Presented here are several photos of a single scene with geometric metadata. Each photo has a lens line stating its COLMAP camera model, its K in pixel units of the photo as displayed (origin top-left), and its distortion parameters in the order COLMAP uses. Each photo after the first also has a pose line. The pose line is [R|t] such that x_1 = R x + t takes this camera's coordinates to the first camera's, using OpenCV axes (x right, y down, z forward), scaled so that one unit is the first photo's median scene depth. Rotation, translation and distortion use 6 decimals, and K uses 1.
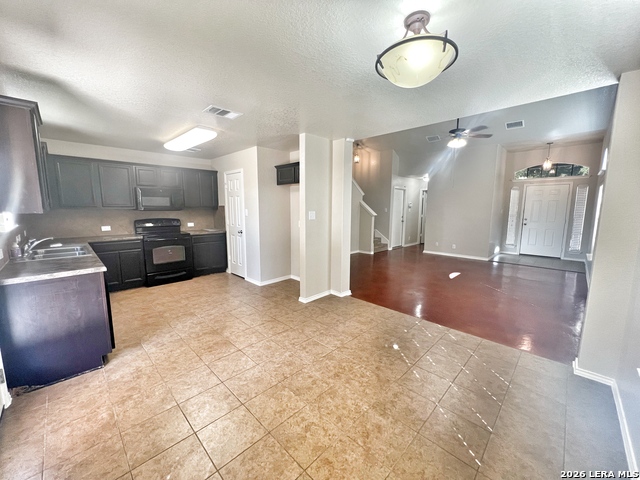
lens RADIAL K [[255.4, 0, 320.0], [0, 255.4, 240.0], [0, 0, 1]] dist [-0.002663, -0.000129]
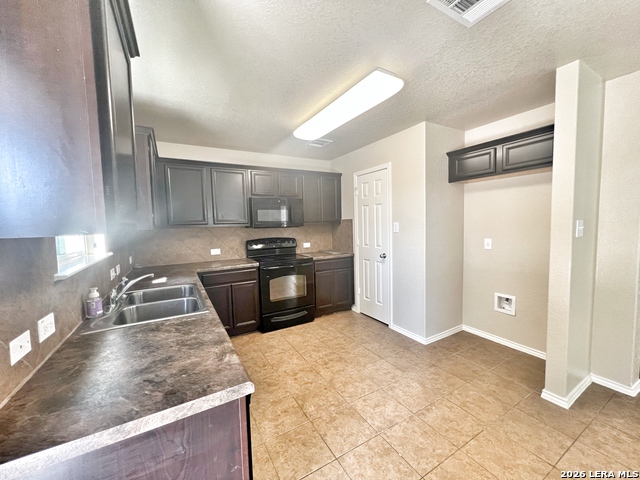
lens RADIAL K [[255.4, 0, 320.0], [0, 255.4, 240.0], [0, 0, 1]] dist [-0.002663, -0.000129]
pose [[0.963649, -0.012193, -0.266894, -0.310325], [-0.004341, 0.998112, -0.061272, -0.034189], [0.267137, 0.060204, 0.961776, 0.318883]]
